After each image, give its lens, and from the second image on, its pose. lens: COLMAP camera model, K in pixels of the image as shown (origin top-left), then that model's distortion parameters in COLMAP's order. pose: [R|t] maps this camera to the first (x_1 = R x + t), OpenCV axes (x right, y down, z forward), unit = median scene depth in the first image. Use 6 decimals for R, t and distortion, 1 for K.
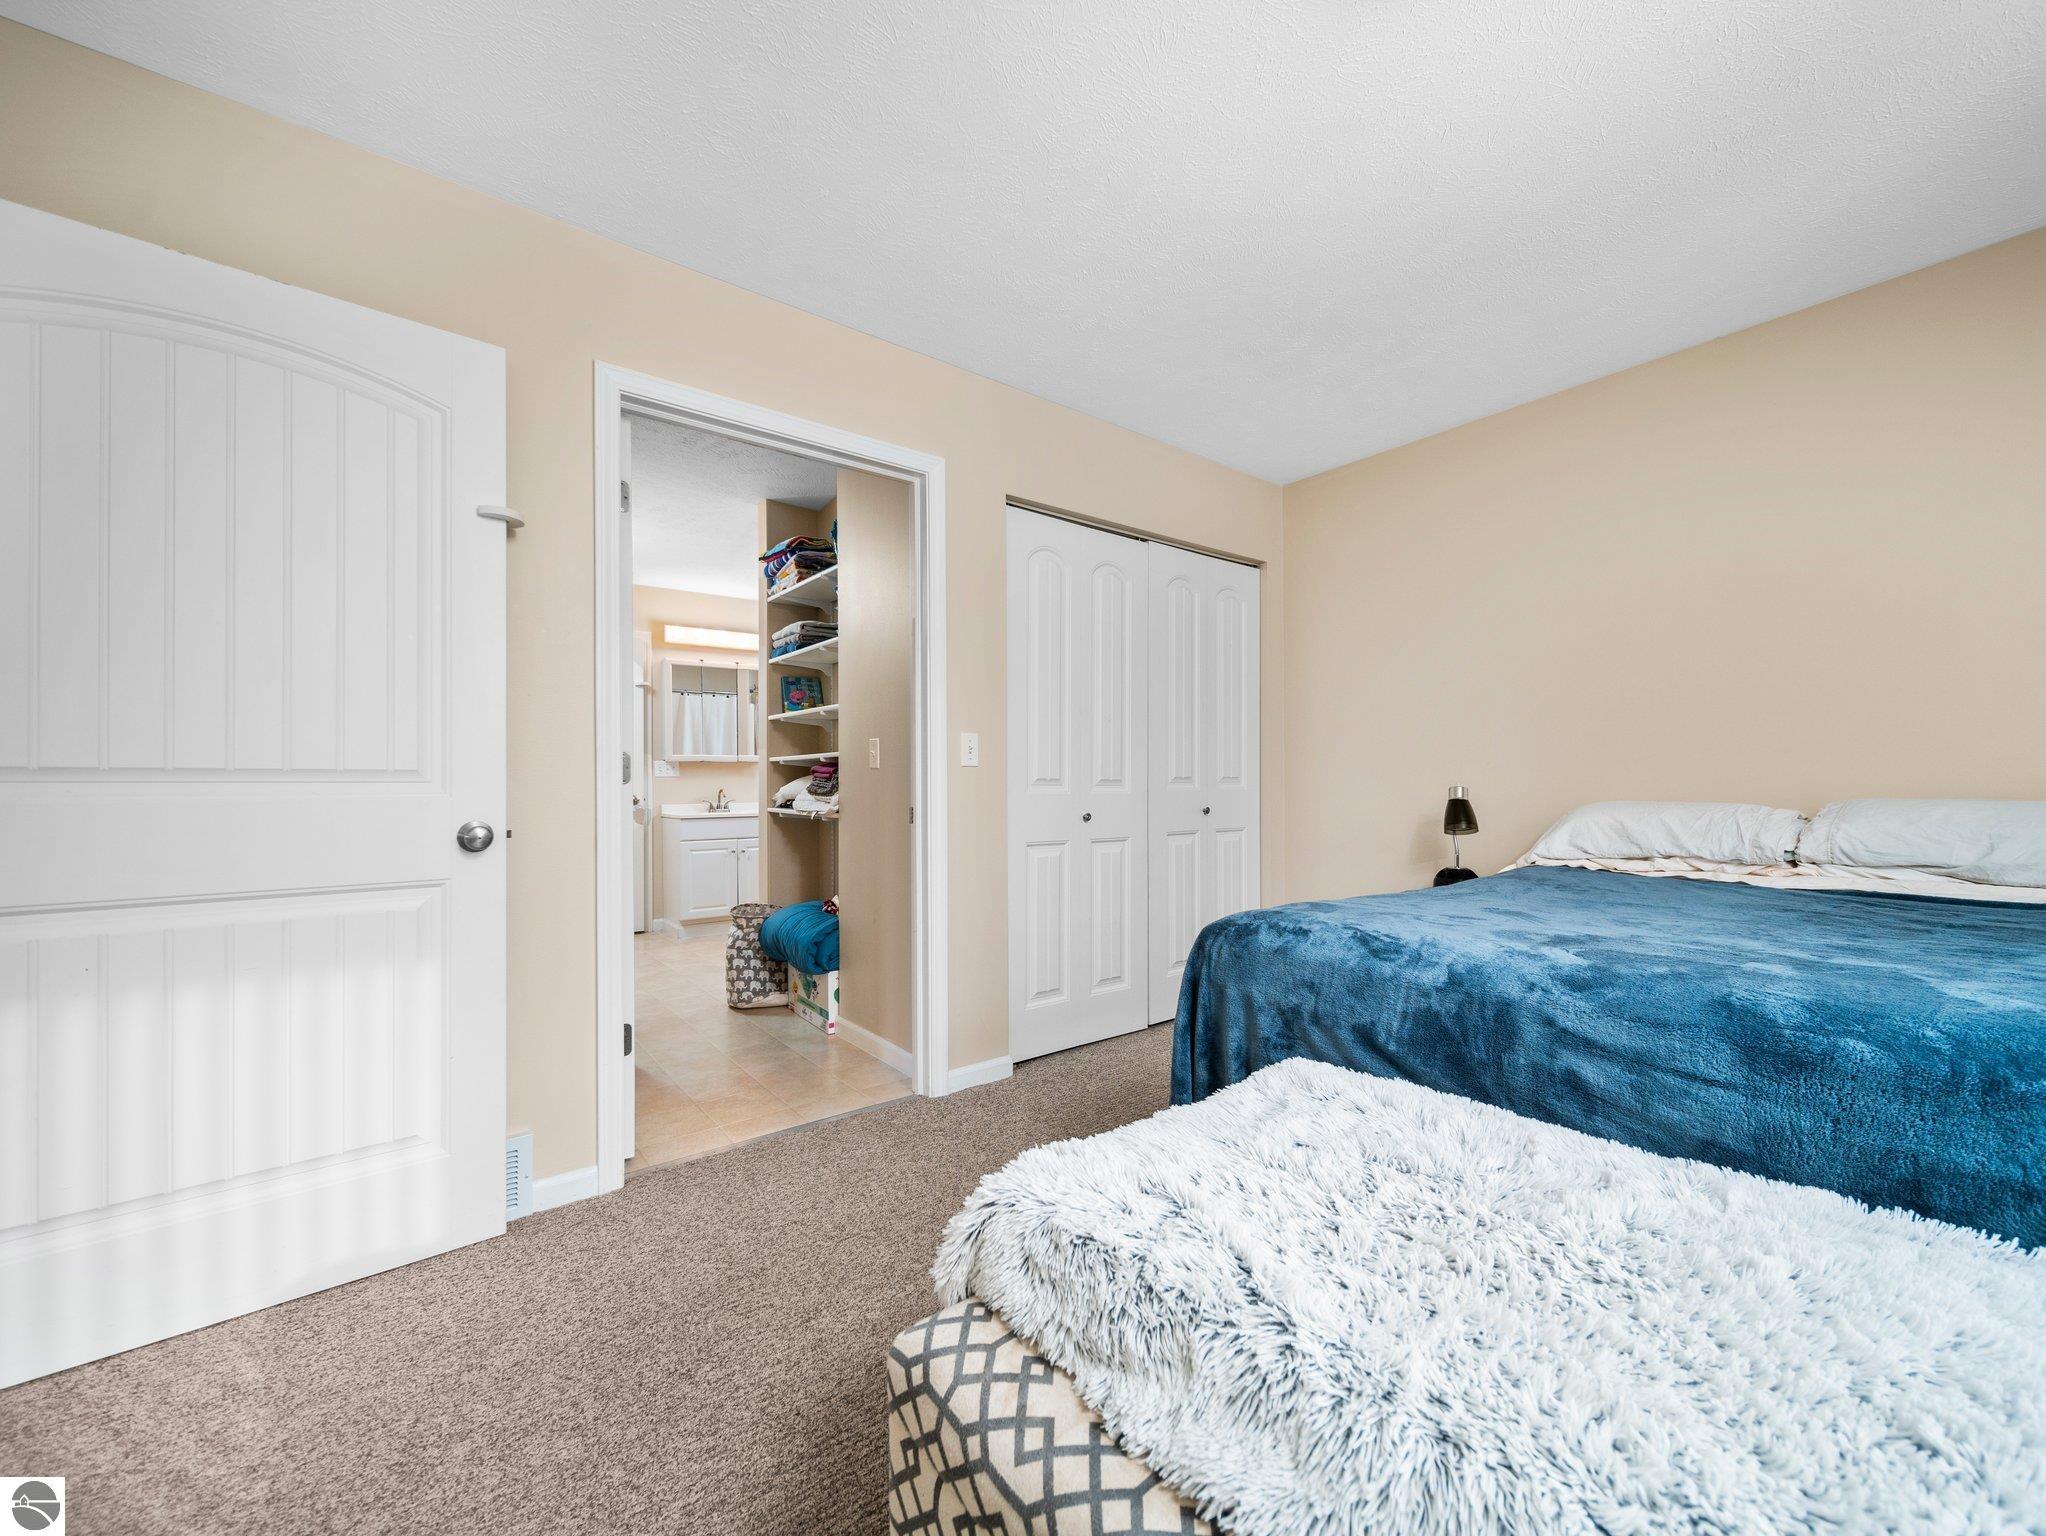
lens RADIAL K [[810.8, 0, 1023.0], [0, 810.8, 768.0], [0, 0, 1]] dist [0.001203, 0.000187]
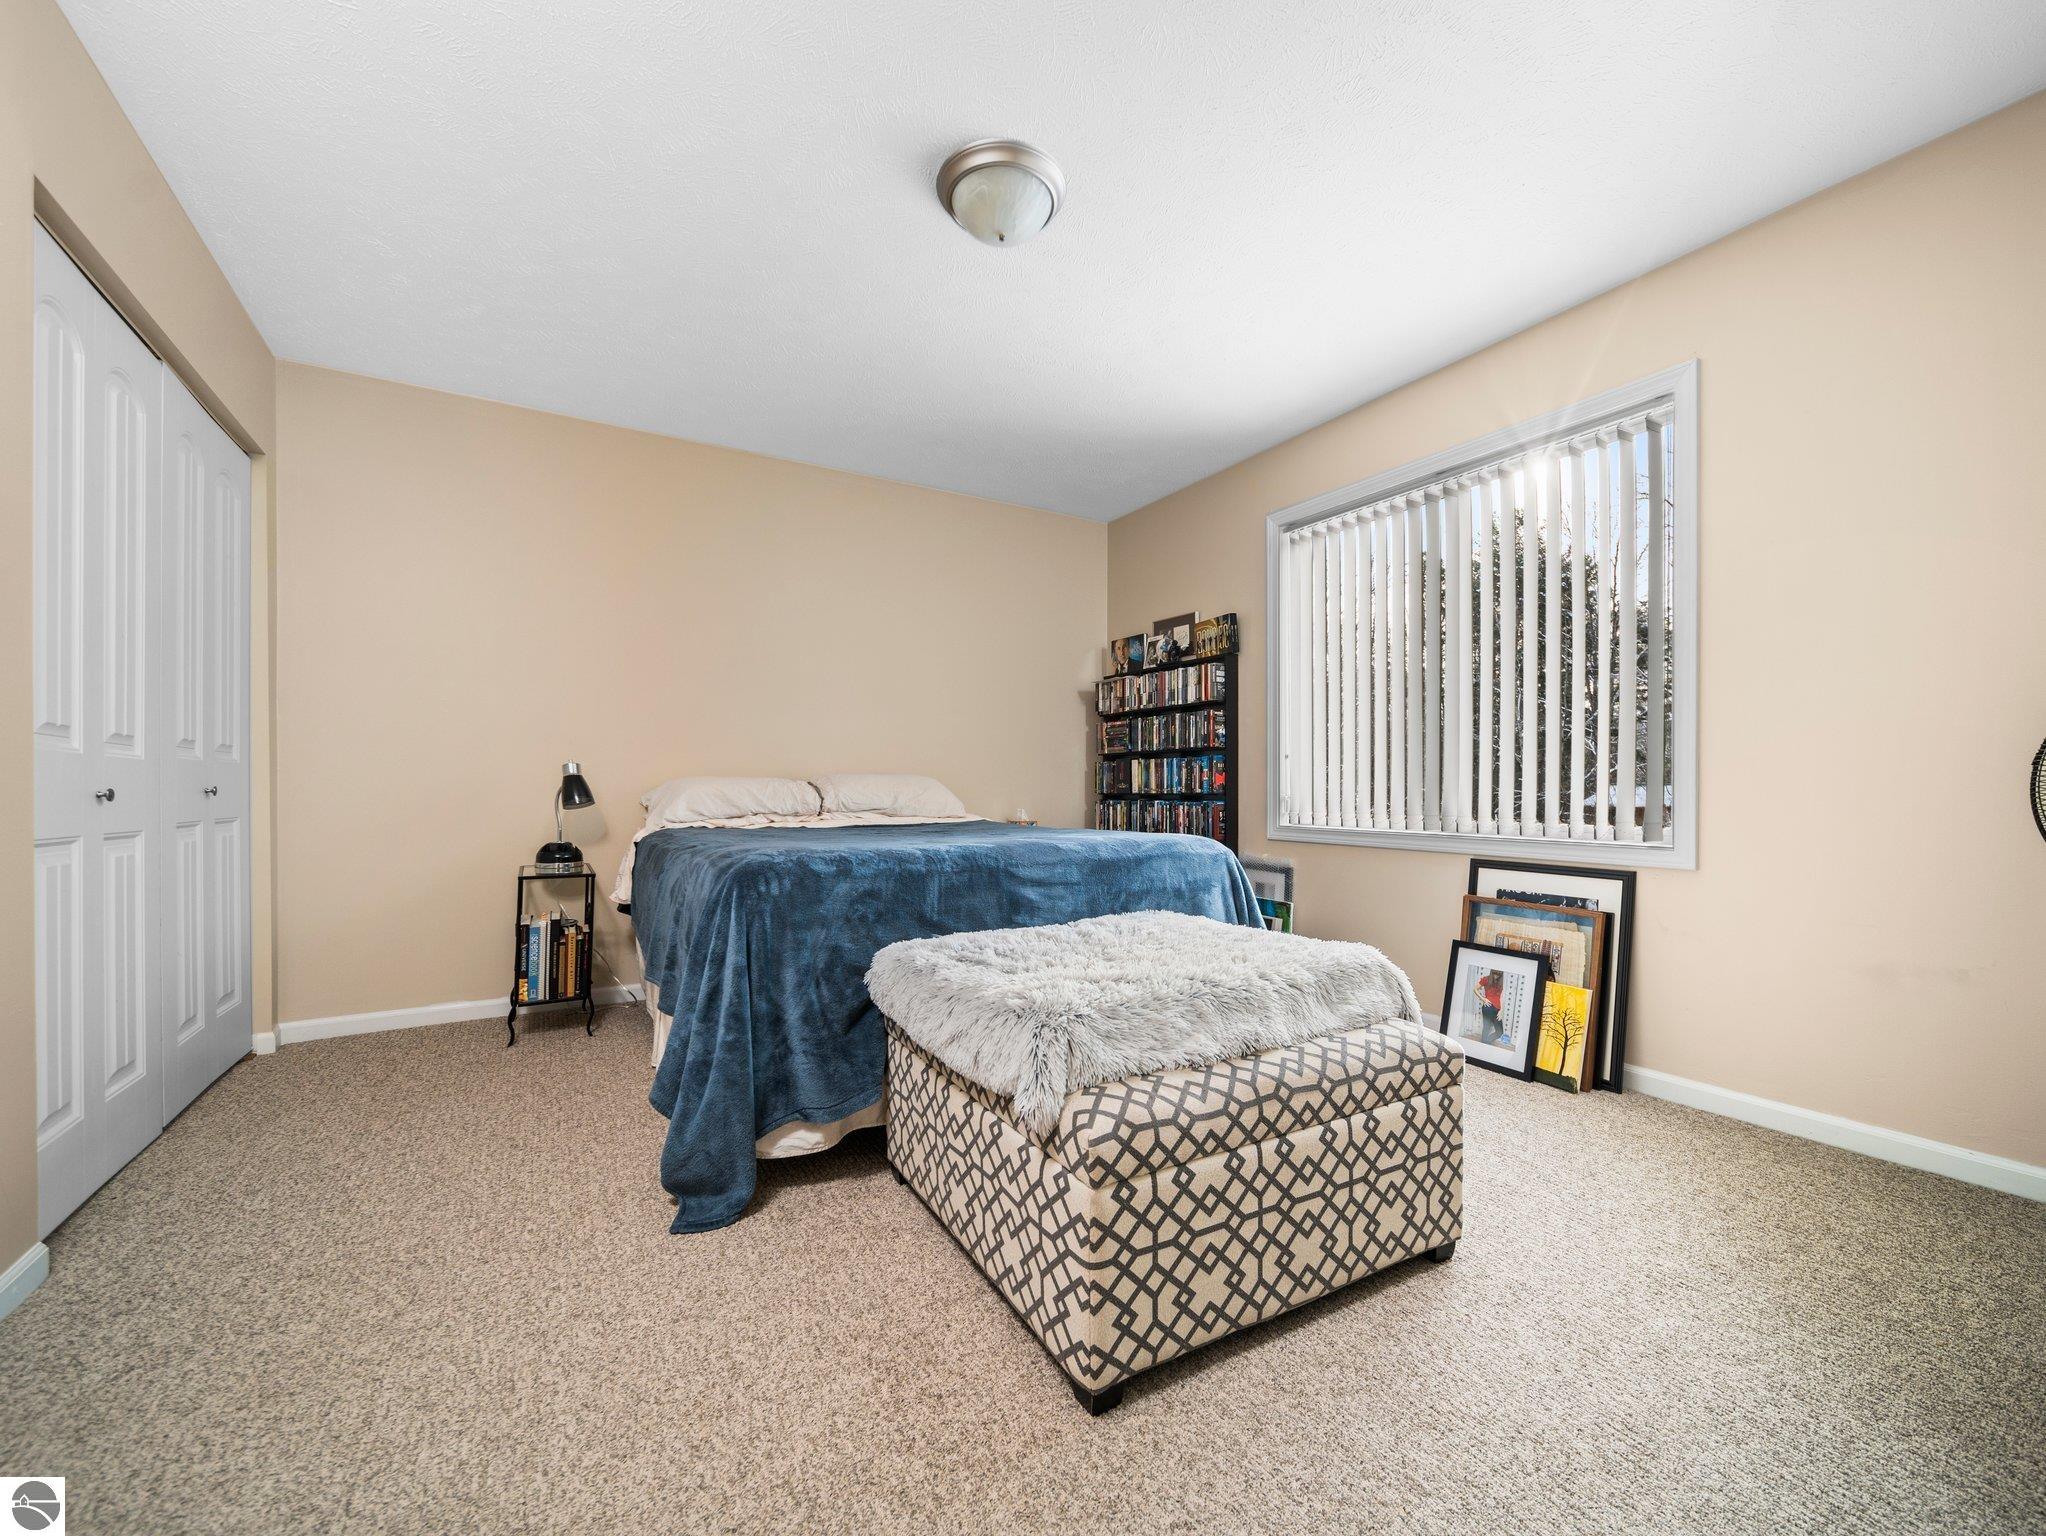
lens RADIAL K [[810.8, 0, 1023.0], [0, 810.8, 768.0], [0, 0, 1]] dist [0.001203, 0.000187]
pose [[0.131381, 0.030794, 0.990854, -0.651014], [-0.020501, 0.999388, -0.028341, 0.070680], [-0.991120, -0.016590, 0.131932, 0.420300]]
